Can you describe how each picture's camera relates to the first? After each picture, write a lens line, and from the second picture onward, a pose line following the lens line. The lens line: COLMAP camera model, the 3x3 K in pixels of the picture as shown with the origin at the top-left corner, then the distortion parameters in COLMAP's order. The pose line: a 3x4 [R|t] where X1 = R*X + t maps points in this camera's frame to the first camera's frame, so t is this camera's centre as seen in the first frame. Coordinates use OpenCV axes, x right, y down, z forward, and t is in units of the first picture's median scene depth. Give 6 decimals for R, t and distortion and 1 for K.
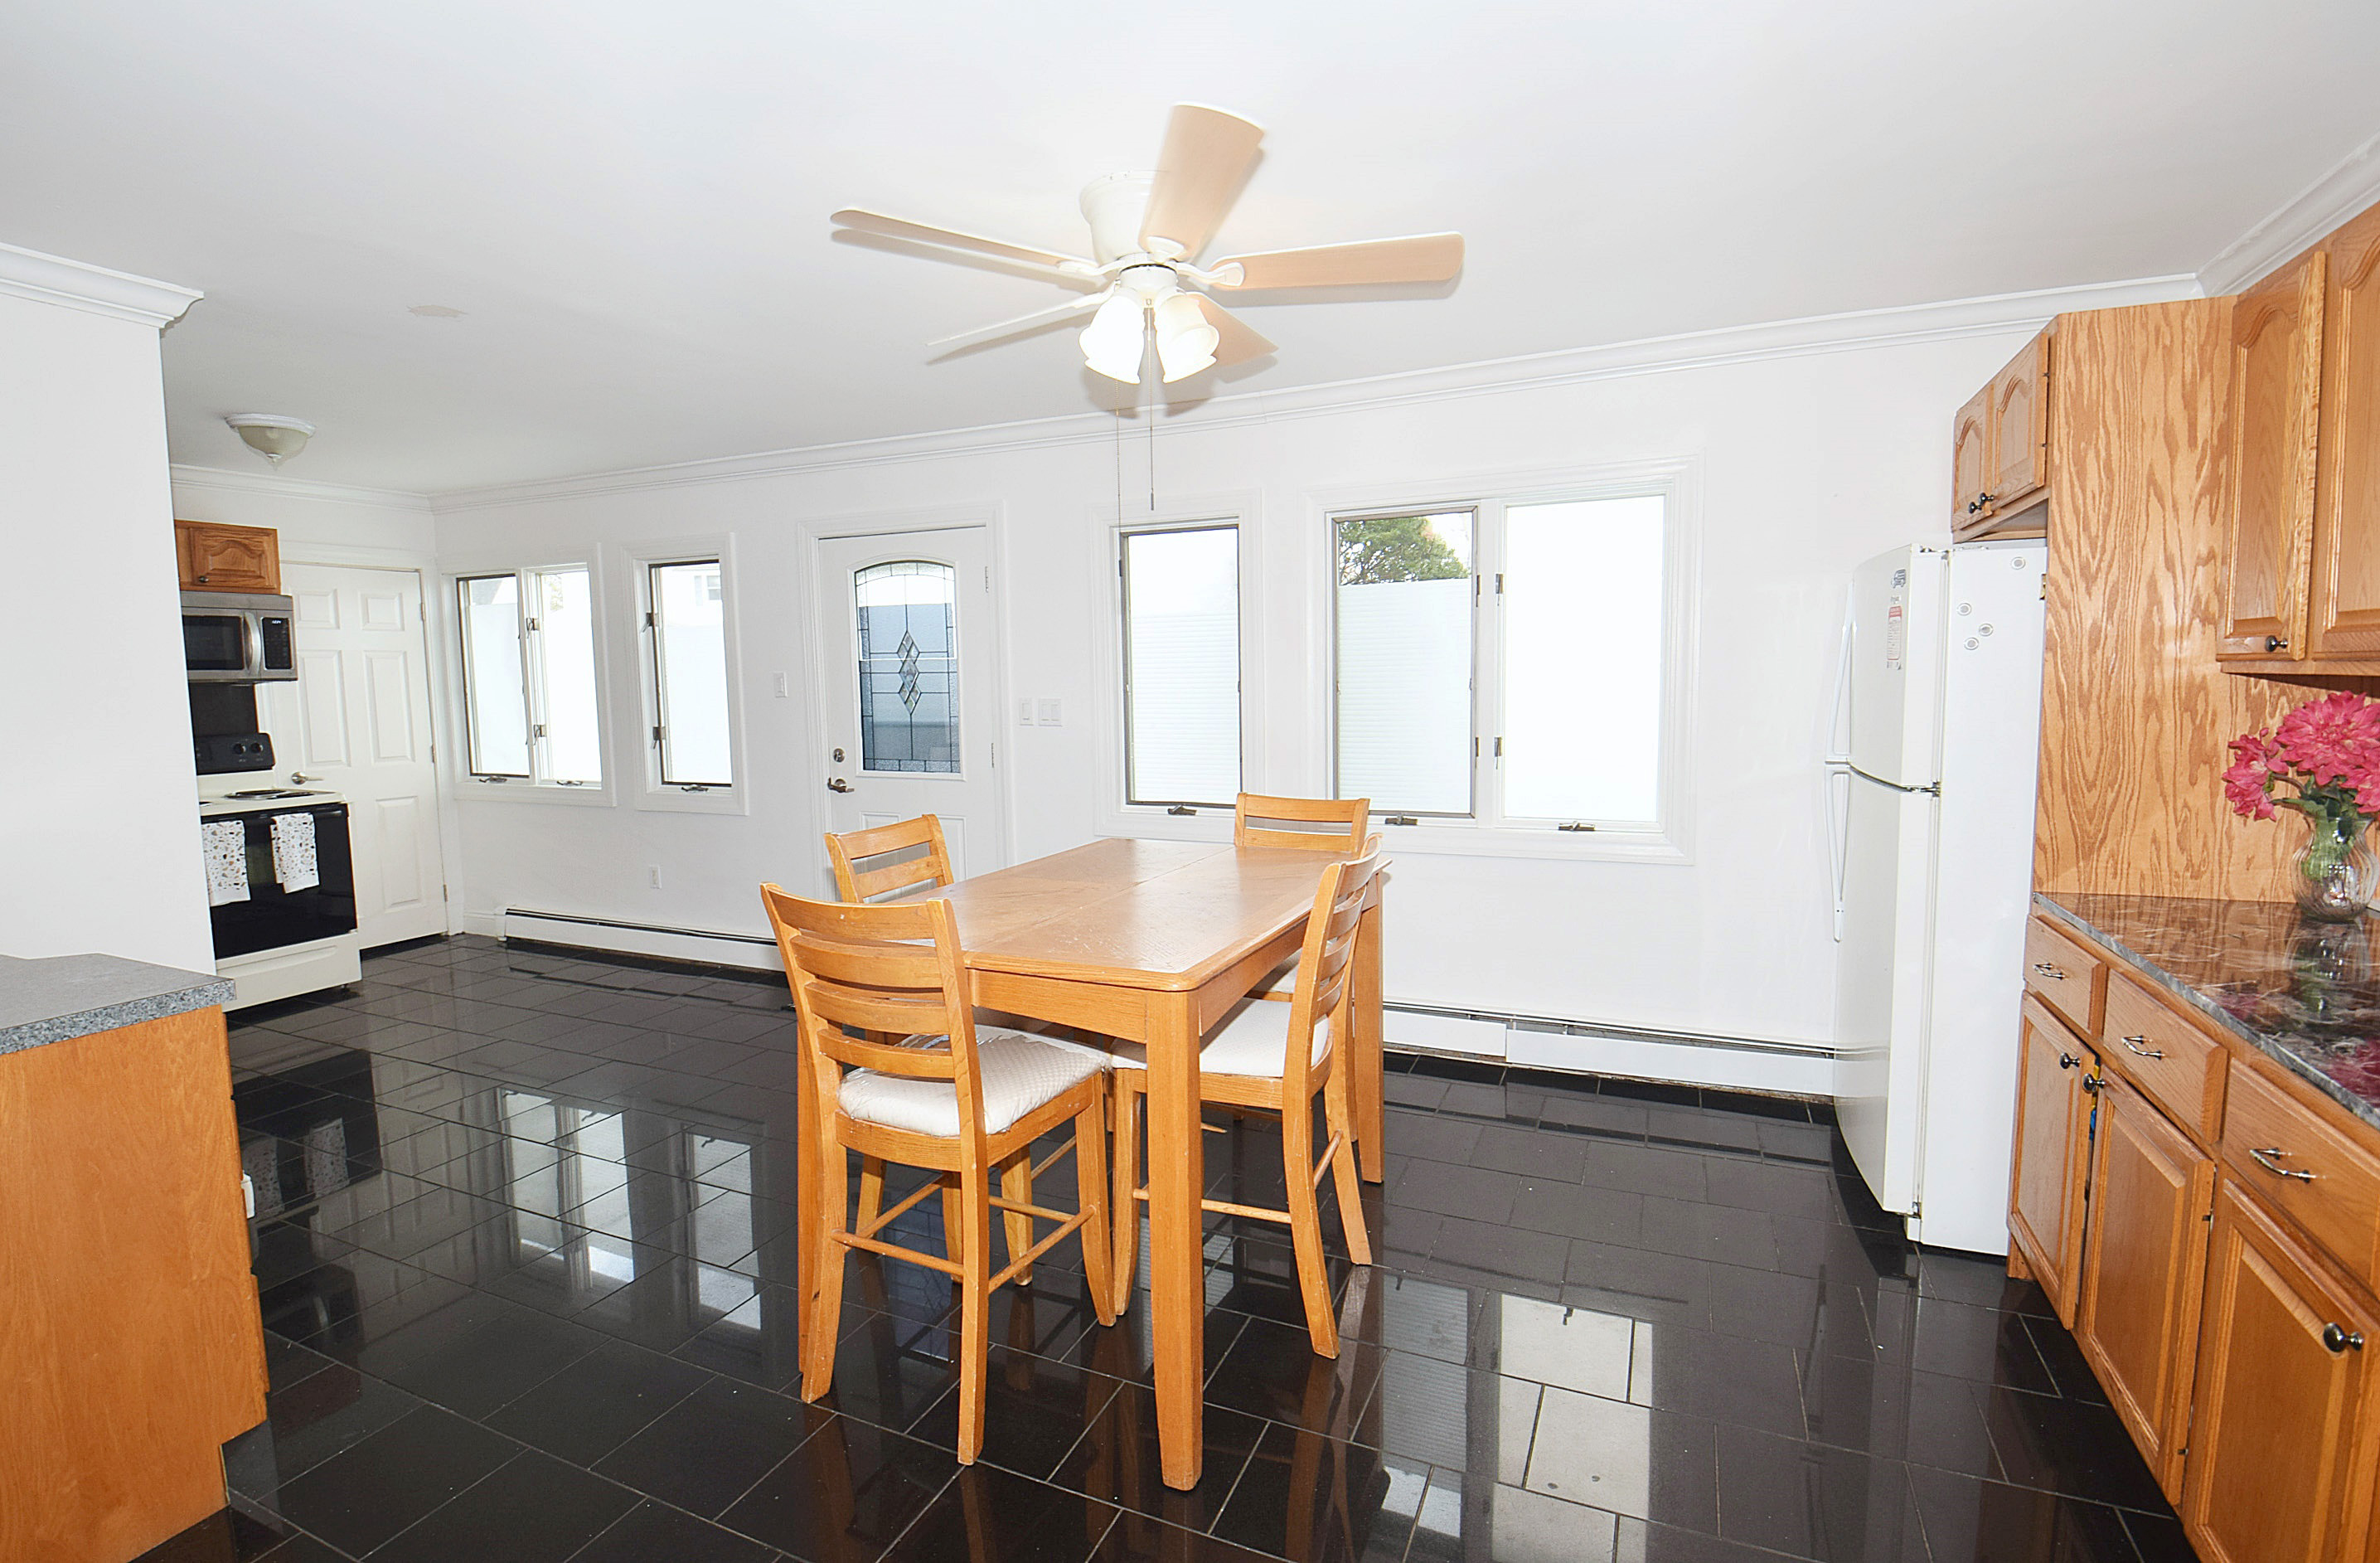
lens RADIAL K [[1100.3, 0, 1190.0], [0, 1100.3, 781.5], [0, 0, 1]] dist [-0.000257, -0.021338]
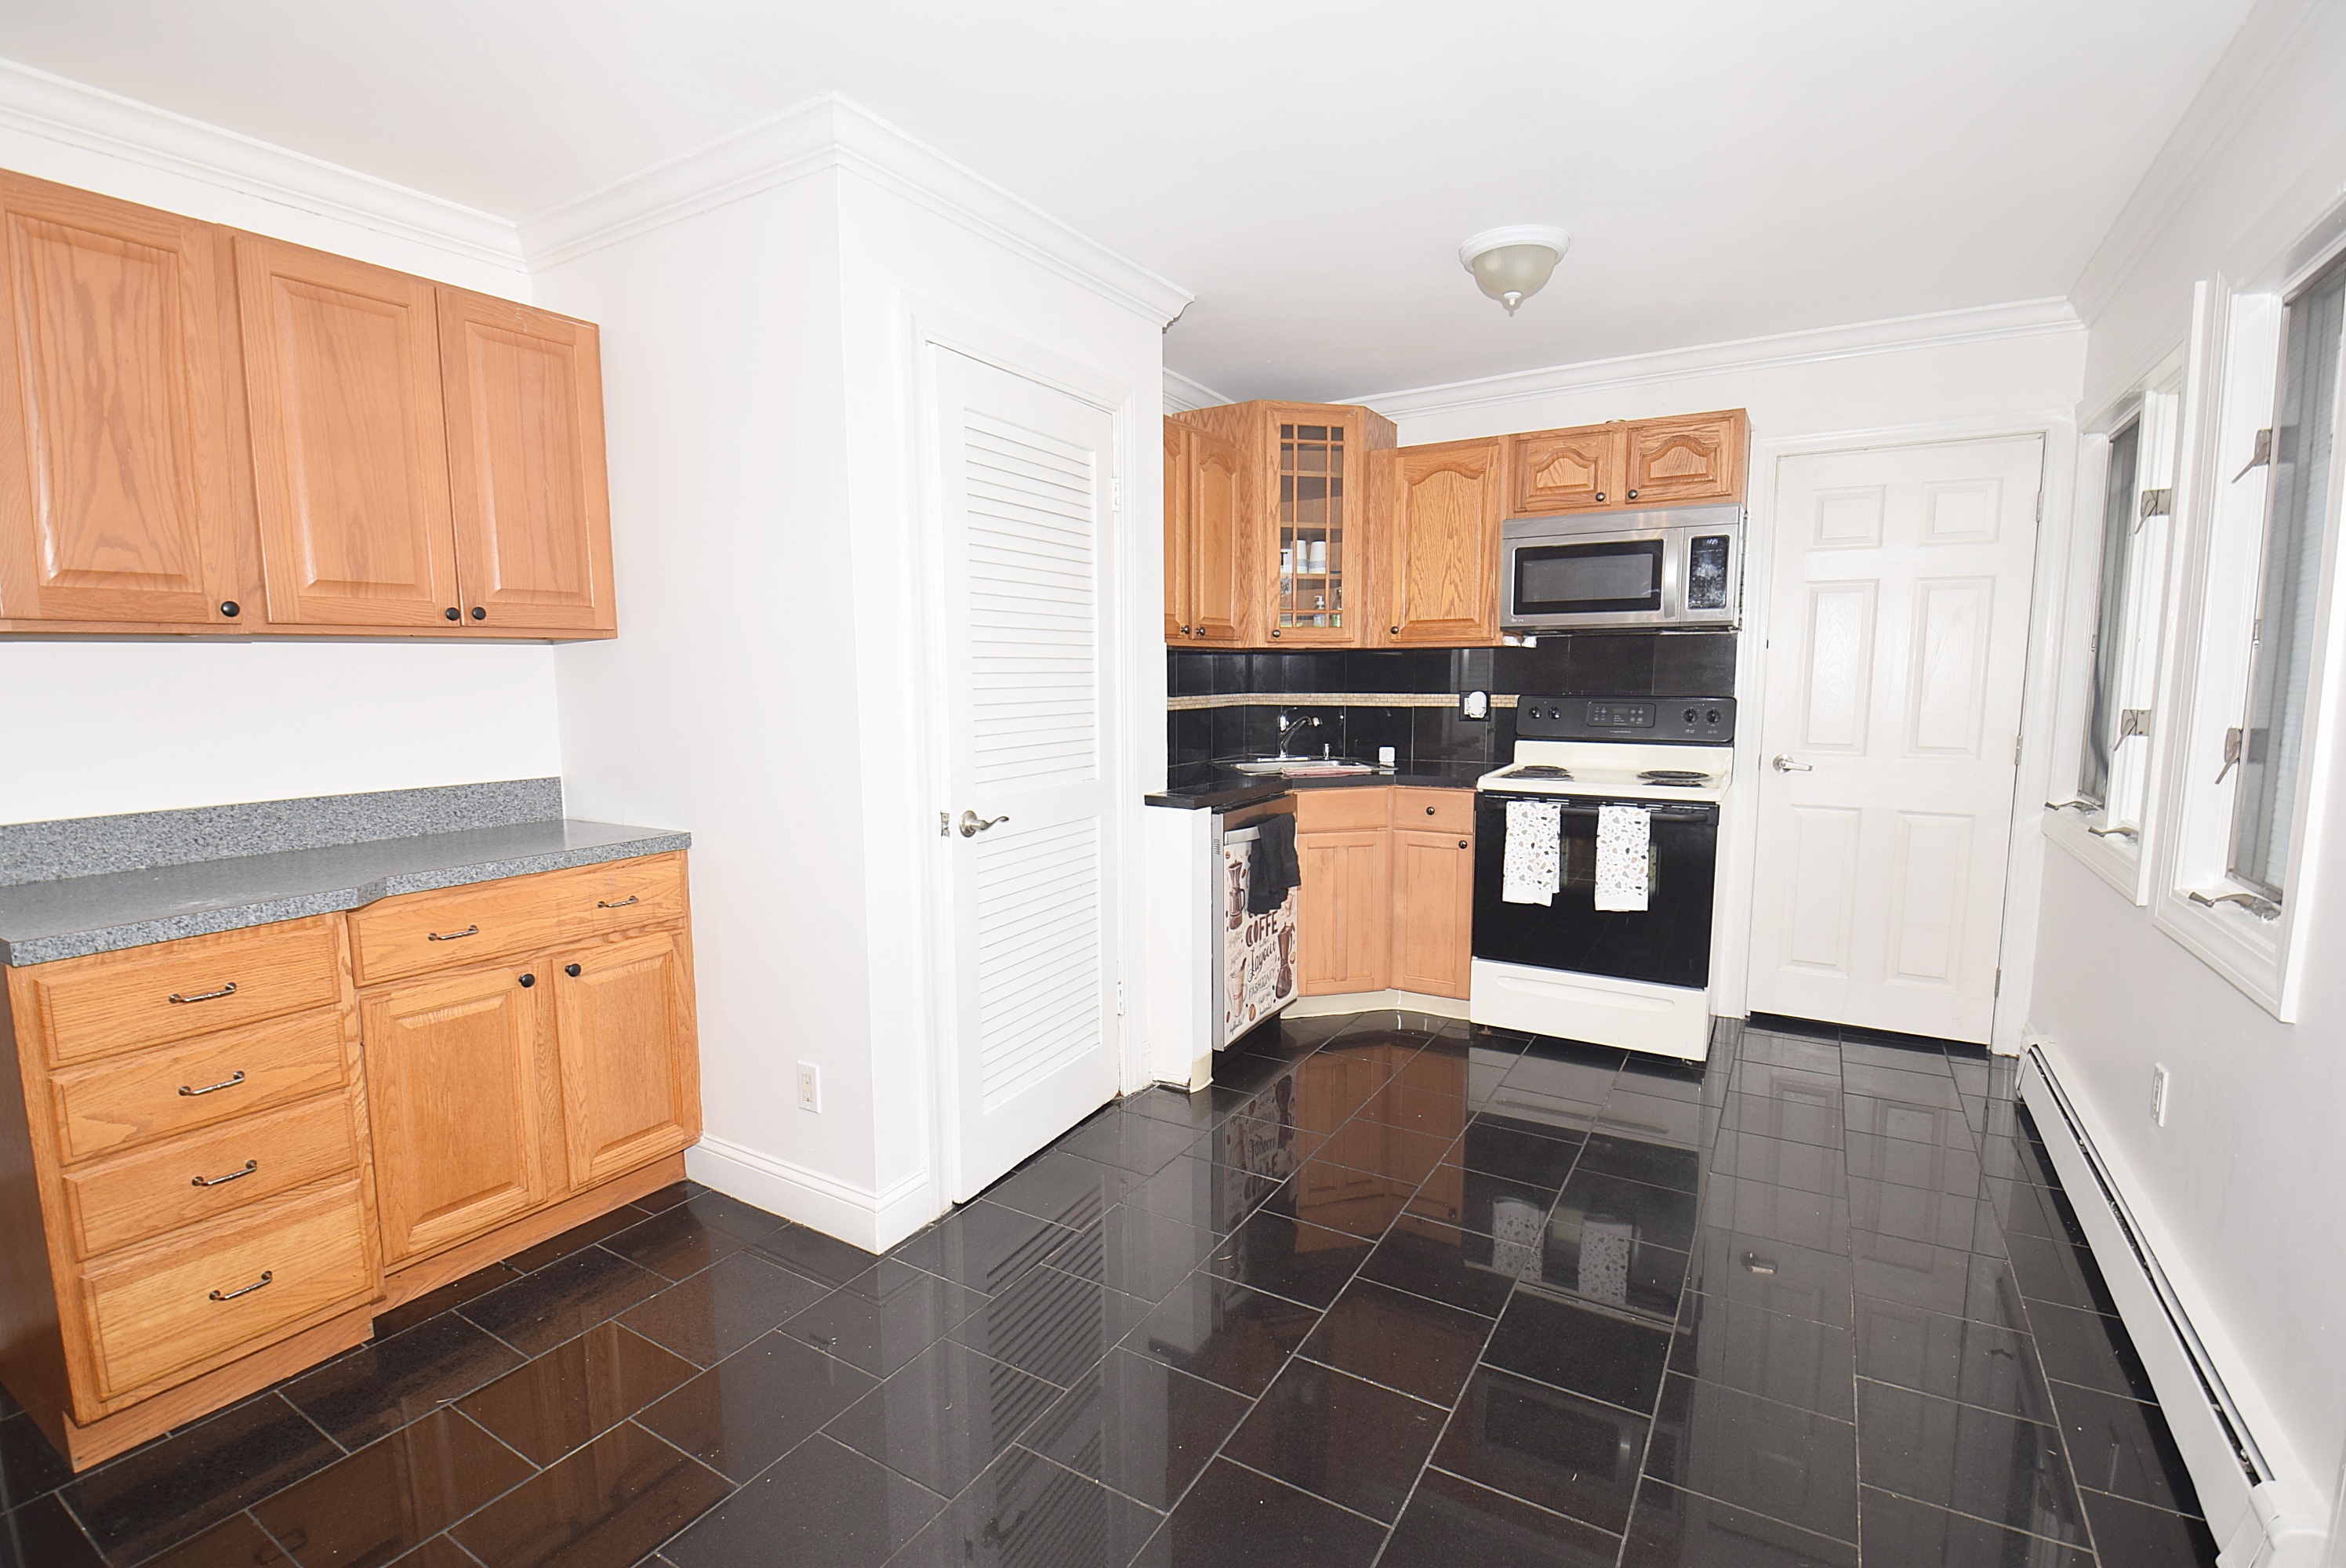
lens RADIAL K [[1057.9, 0, 1149.0], [0, 1057.9, 801.8], [0, 0, 1]] dist [-0.000003, -0.018107]
pose [[-0.158869, 0.136413, -0.977830, -0.109042], [-0.085594, 0.984777, 0.151289, -0.074697], [0.983582, 0.107731, -0.144774, 1.098455]]
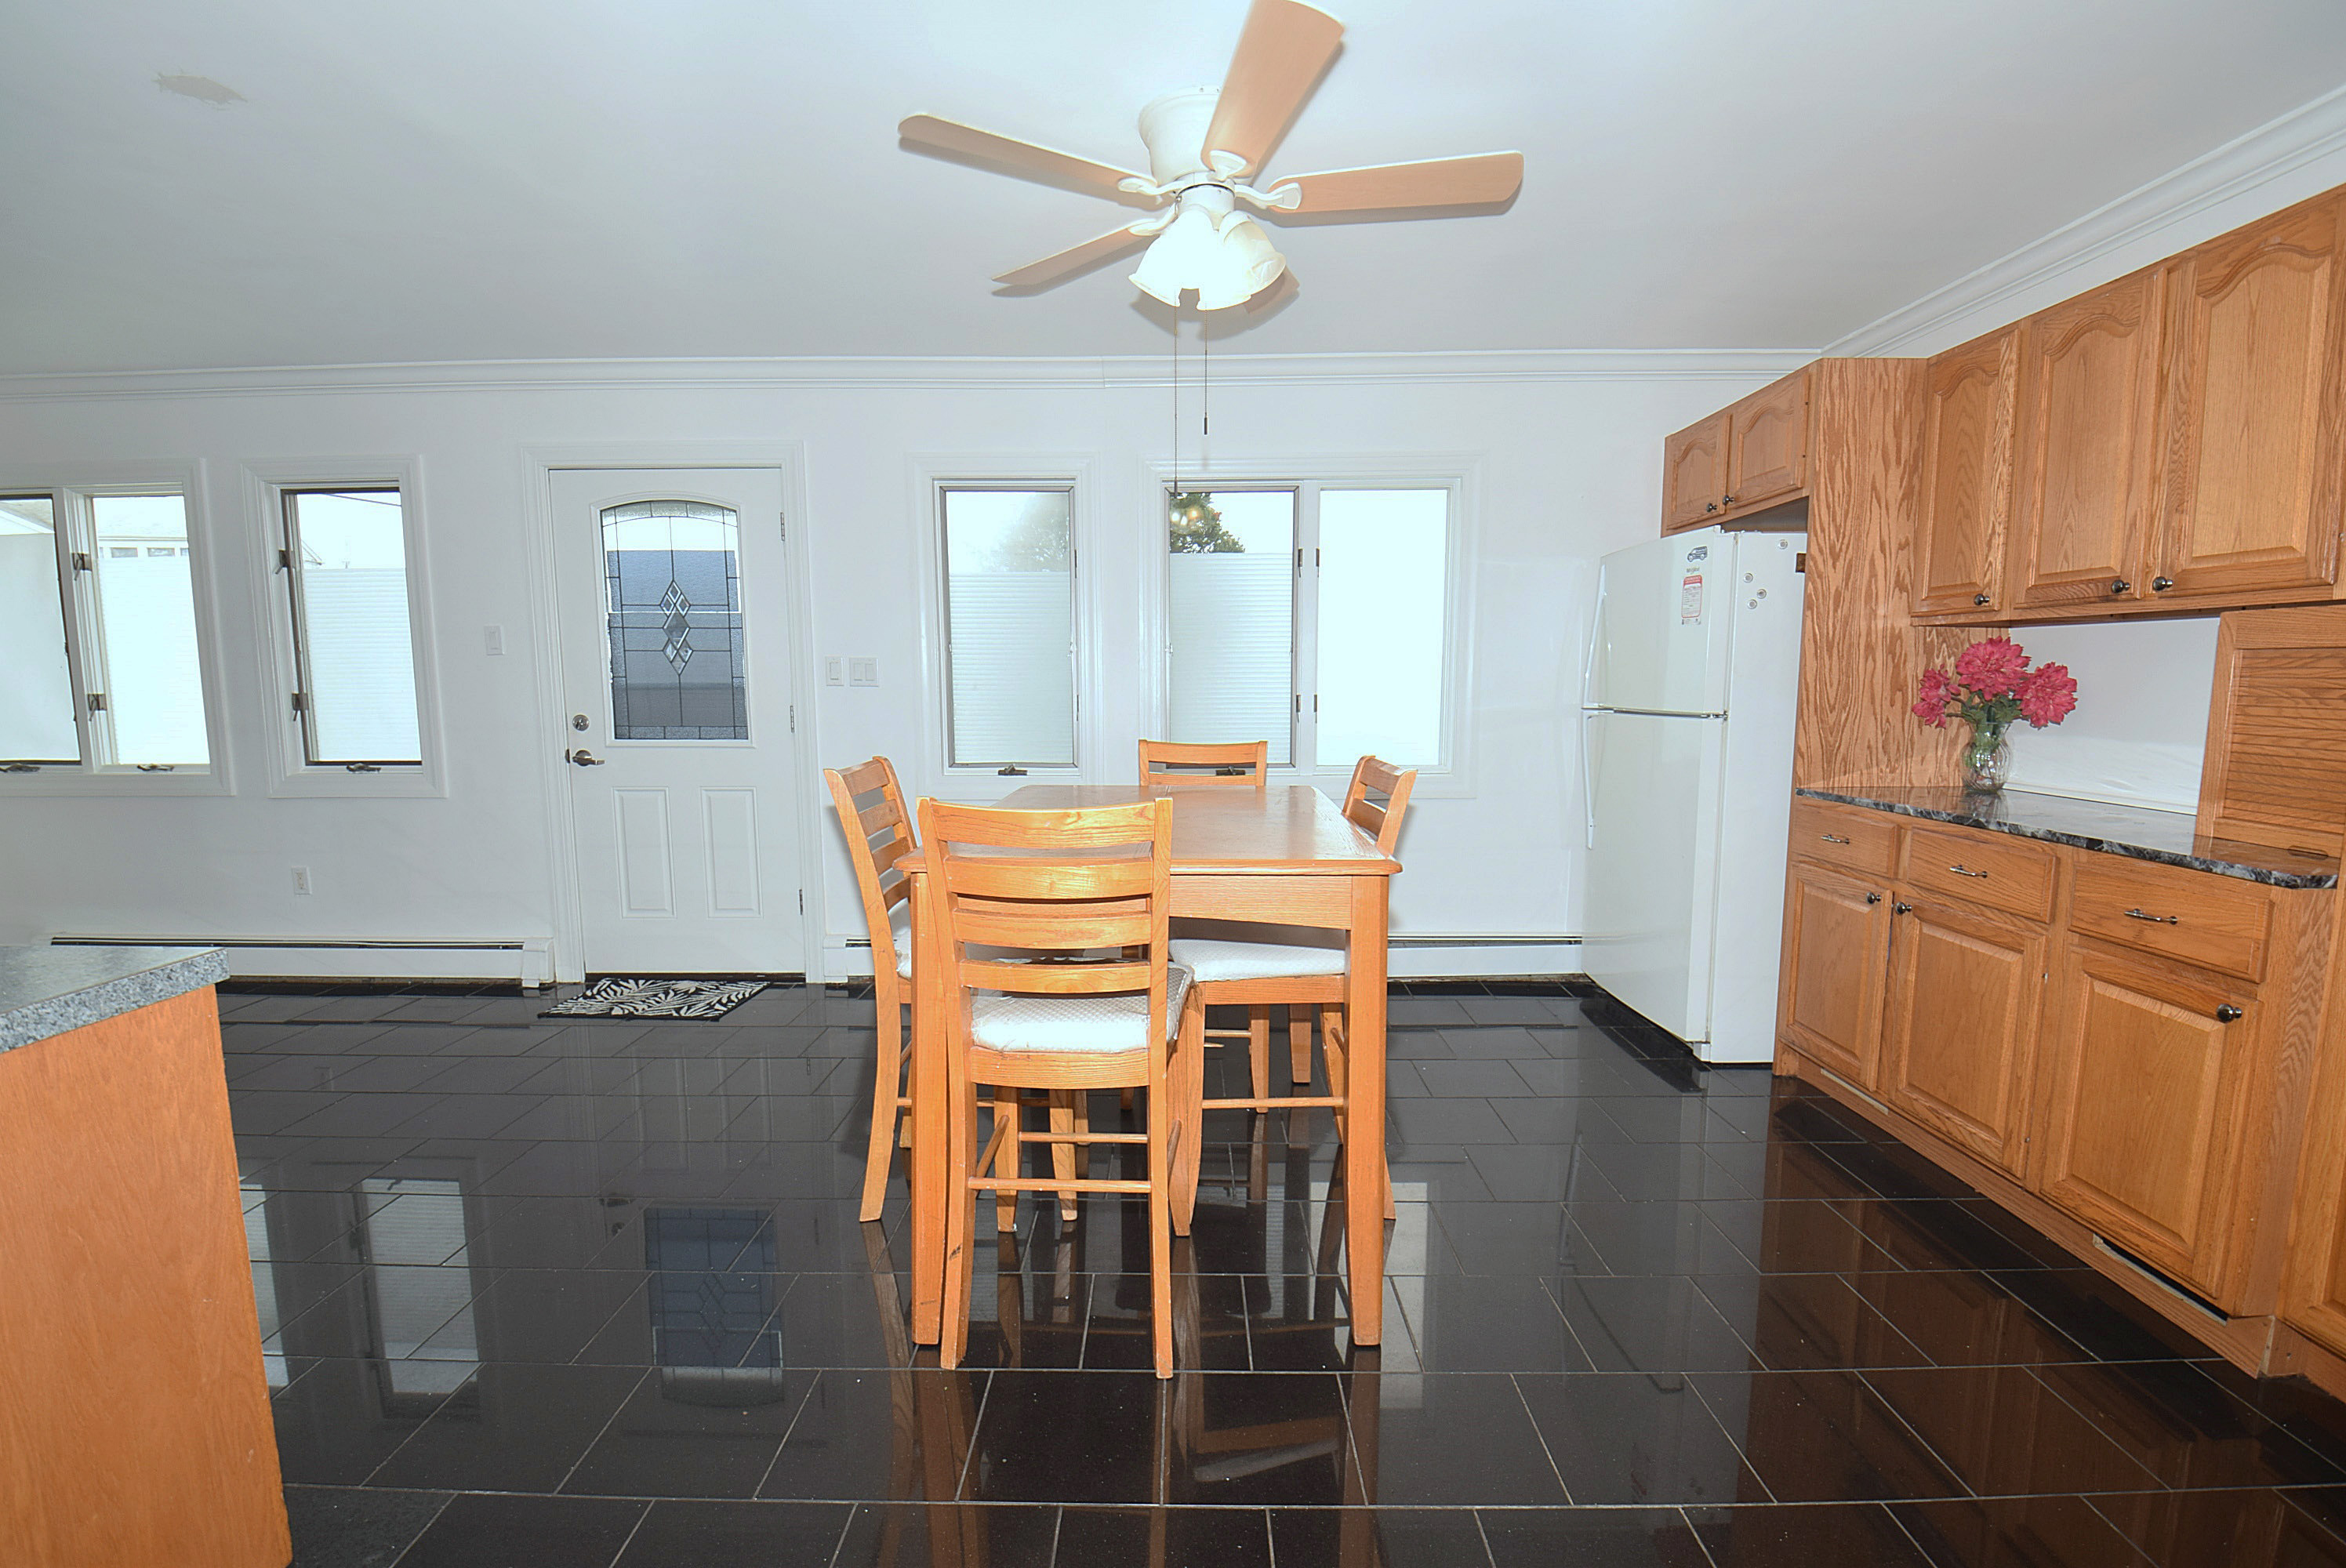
lens RADIAL K [[1040.6, 0, 1181.4], [0, 1040.6, 808.7], [0, 0, 1]] dist [-0.003242, -0.016828]
pose [[0.917069, -0.036043, 0.397095, -0.314026], [0.026871, 0.999229, 0.028638, 0.049244], [-0.397821, -0.015593, 0.917330, 0.084426]]
